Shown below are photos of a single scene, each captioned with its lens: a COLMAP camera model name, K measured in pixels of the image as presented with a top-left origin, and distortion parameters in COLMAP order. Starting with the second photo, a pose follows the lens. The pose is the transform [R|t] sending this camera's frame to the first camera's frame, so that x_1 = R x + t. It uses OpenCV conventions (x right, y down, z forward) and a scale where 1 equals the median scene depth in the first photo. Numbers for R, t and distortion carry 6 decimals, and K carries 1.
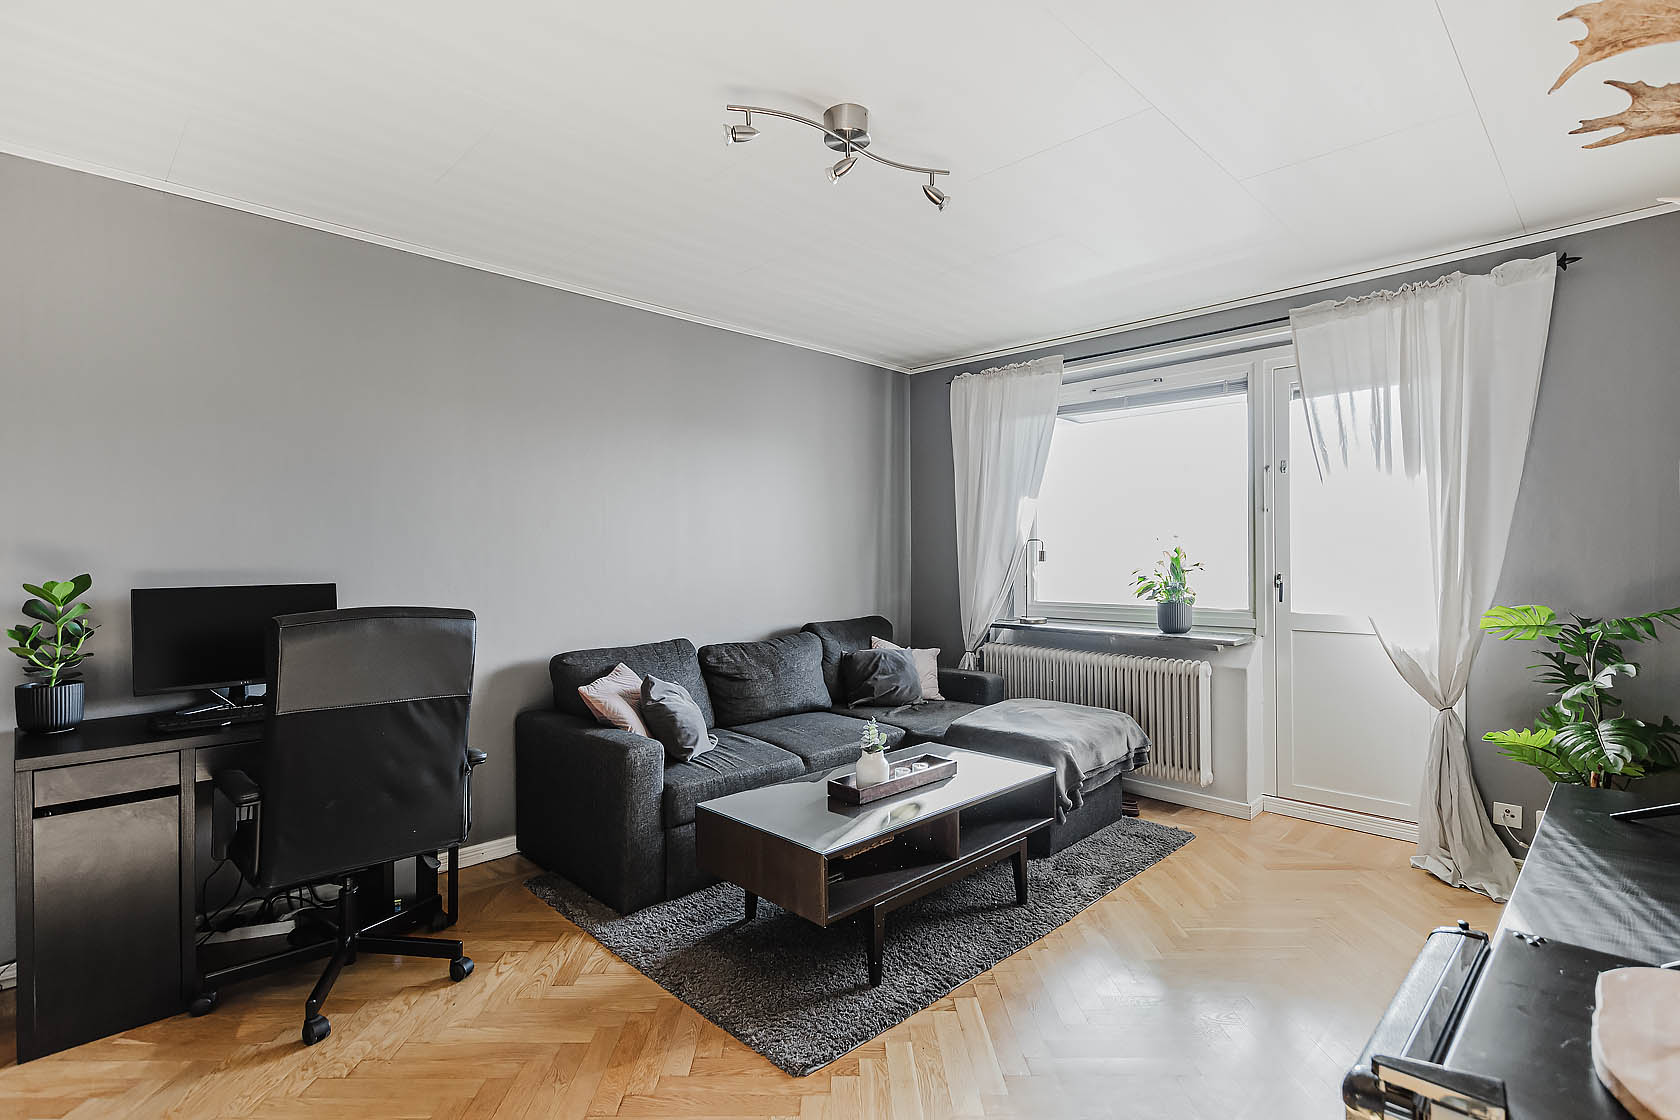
lens RADIAL K [[821.3, 0, 846.3], [0, 821.3, 558.3], [0, 0, 1]] dist [-0.001404, 0.000060]
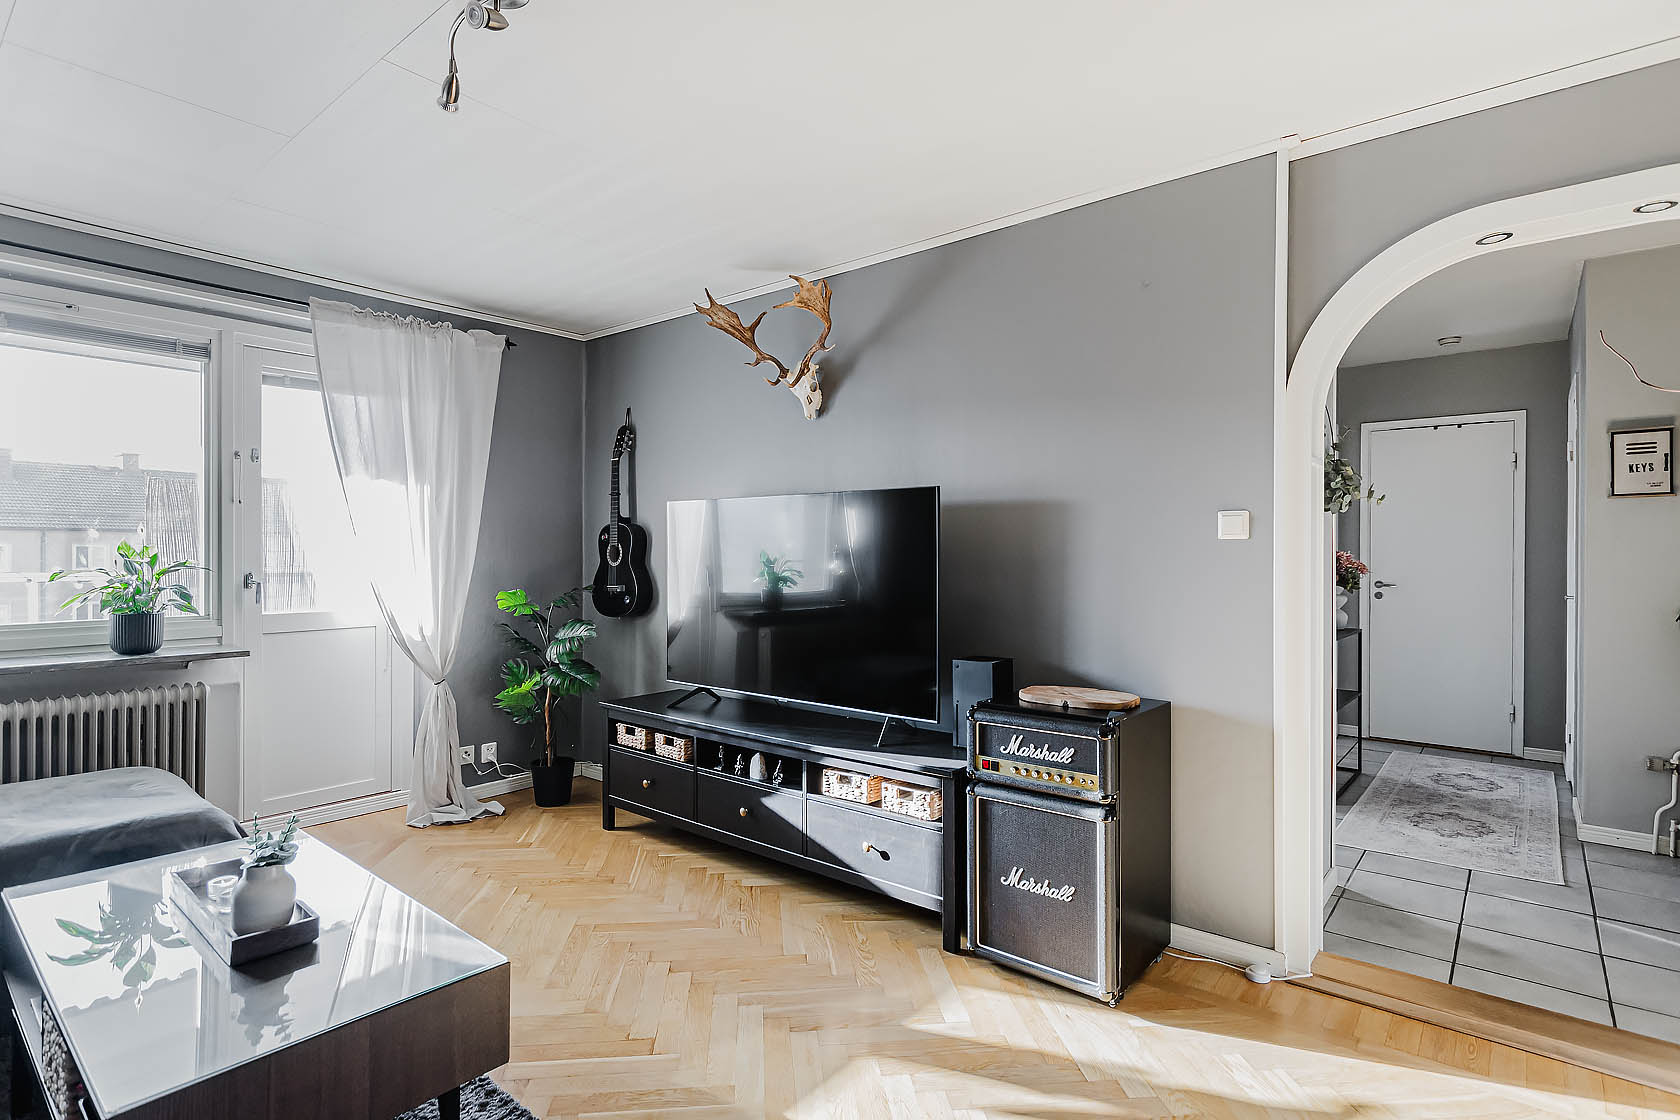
lens RADIAL K [[821.3, 0, 846.3], [0, 821.3, 558.3], [0, 0, 1]] dist [-0.001404, 0.000060]
pose [[-0.095744, 0.001929, 0.995404, -0.477673], [0.000045, 0.999998, -0.001933, 0.004784], [-0.995406, -0.000140, -0.095744, 0.473192]]
